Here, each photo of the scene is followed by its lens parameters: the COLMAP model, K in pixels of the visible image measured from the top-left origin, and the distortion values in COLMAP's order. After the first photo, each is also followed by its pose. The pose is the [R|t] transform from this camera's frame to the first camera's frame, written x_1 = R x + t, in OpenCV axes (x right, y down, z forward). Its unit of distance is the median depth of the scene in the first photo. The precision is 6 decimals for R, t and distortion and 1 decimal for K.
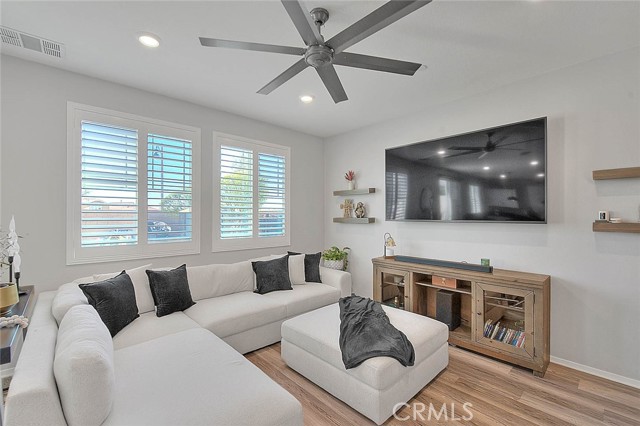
lens RADIAL K [[274.3, 0, 311.9], [0, 274.3, 212.6], [0, 0, 1]] dist [-0.002270, -0.000473]
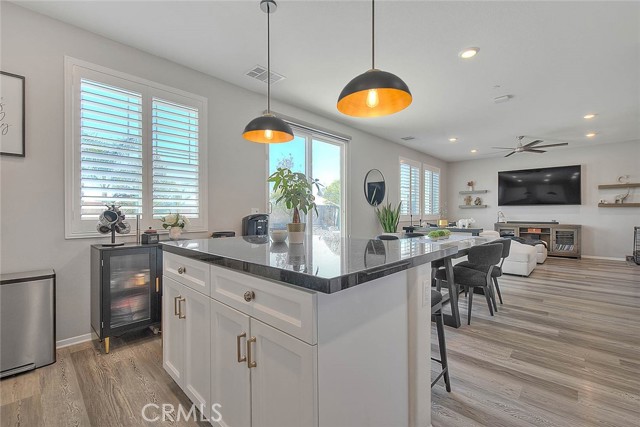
lens RADIAL K [[274.3, 0, 311.9], [0, 274.3, 213.1], [0, 0, 1]] dist [-0.002270, -0.000473]
pose [[0.998617, -0.005899, 0.052234, -1.466483], [0.005327, 0.999924, 0.011085, 0.061582], [-0.052296, -0.010791, 0.998573, -1.179506]]
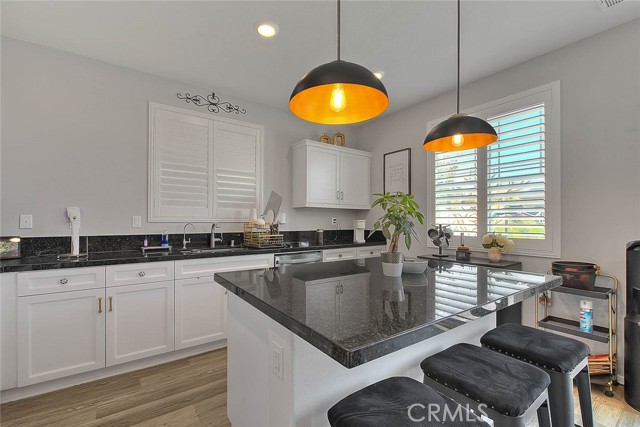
lens RADIAL K [[273.3, 0, 321.6], [0, 273.3, 219.5], [0, 0, 1]] dist [0.000884, 0.000035]
pose [[-0.107473, -0.005831, -0.994191, -0.985284], [0.004174, 0.999971, -0.006316, 0.031744], [0.994199, -0.004828, -0.107446, -0.717449]]
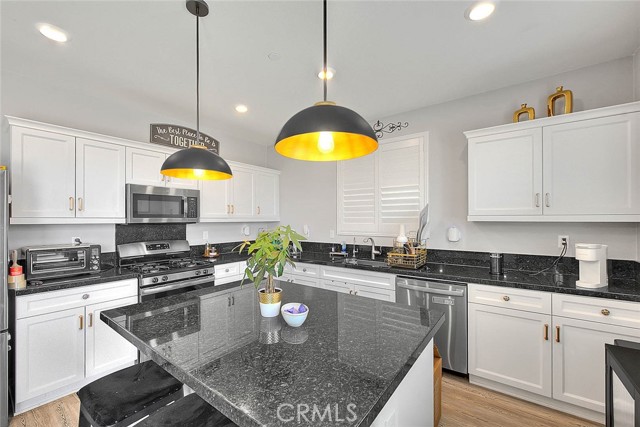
lens RADIAL K [[270.0, 0, 320.0], [0, 270.0, 213.5], [0, 0, 1]] dist [-0.001996, -0.000533]
pose [[-0.981525, -0.001525, -0.191327, -1.465073], [0.003950, 0.999594, -0.028231, -0.025834], [0.191292, -0.028465, -0.981120, -0.200460]]
